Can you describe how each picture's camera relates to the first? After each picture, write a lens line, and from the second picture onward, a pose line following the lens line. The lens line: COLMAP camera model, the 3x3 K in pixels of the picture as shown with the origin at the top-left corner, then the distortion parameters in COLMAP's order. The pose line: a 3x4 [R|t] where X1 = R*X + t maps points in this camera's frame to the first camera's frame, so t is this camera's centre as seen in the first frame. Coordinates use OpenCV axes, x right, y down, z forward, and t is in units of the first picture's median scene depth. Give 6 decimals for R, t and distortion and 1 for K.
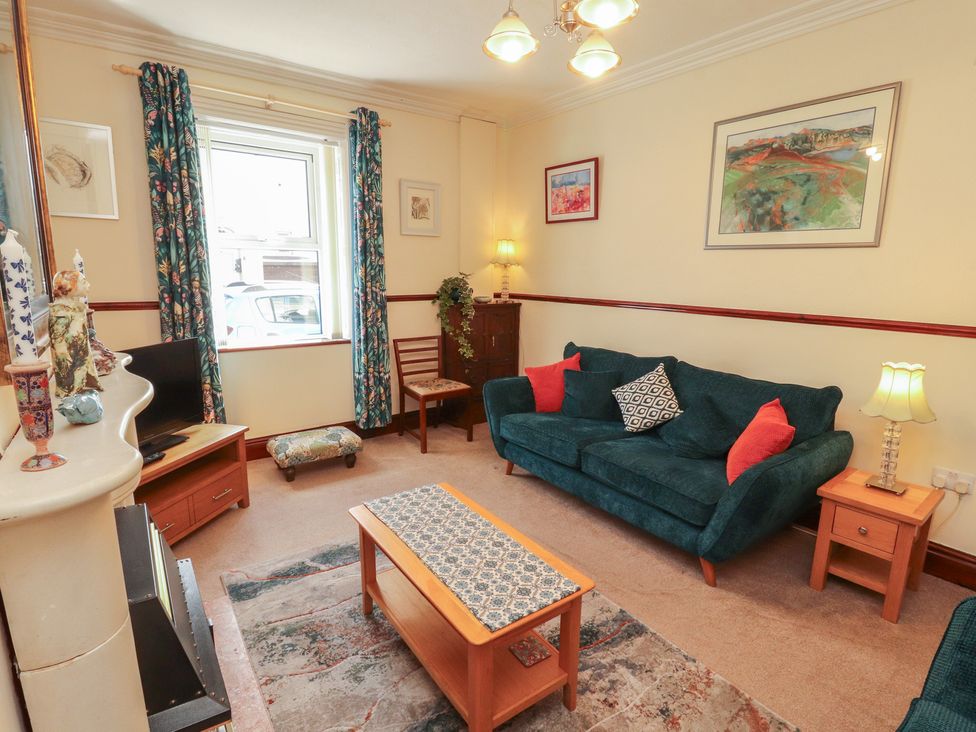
lens RADIAL K [[510.7, 0, 488.4], [0, 510.7, 365.7], [0, 0, 1]] dist [-0.010550, -0.007096]
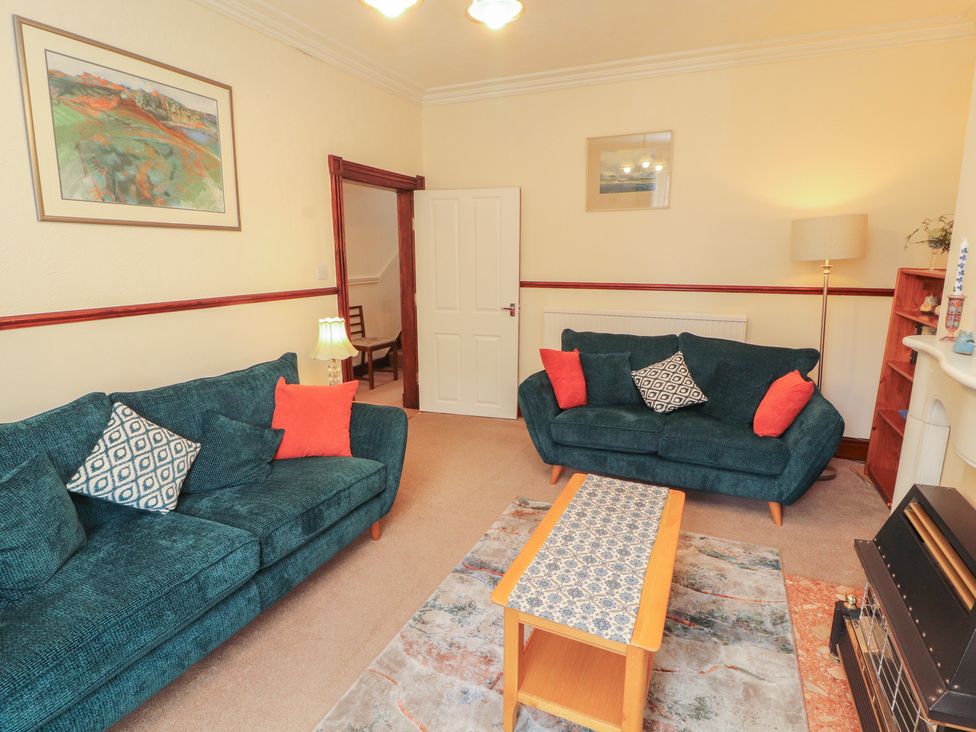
lens RADIAL K [[510.7, 0, 483.9], [0, 510.7, 351.1], [0, 0, 1]] dist [-0.010550, -0.007096]
pose [[-0.500327, -0.170582, 0.848866, -0.459087], [0.159656, 0.945413, 0.284086, -0.192501], [-0.850989, 0.277663, -0.445781, 0.990574]]
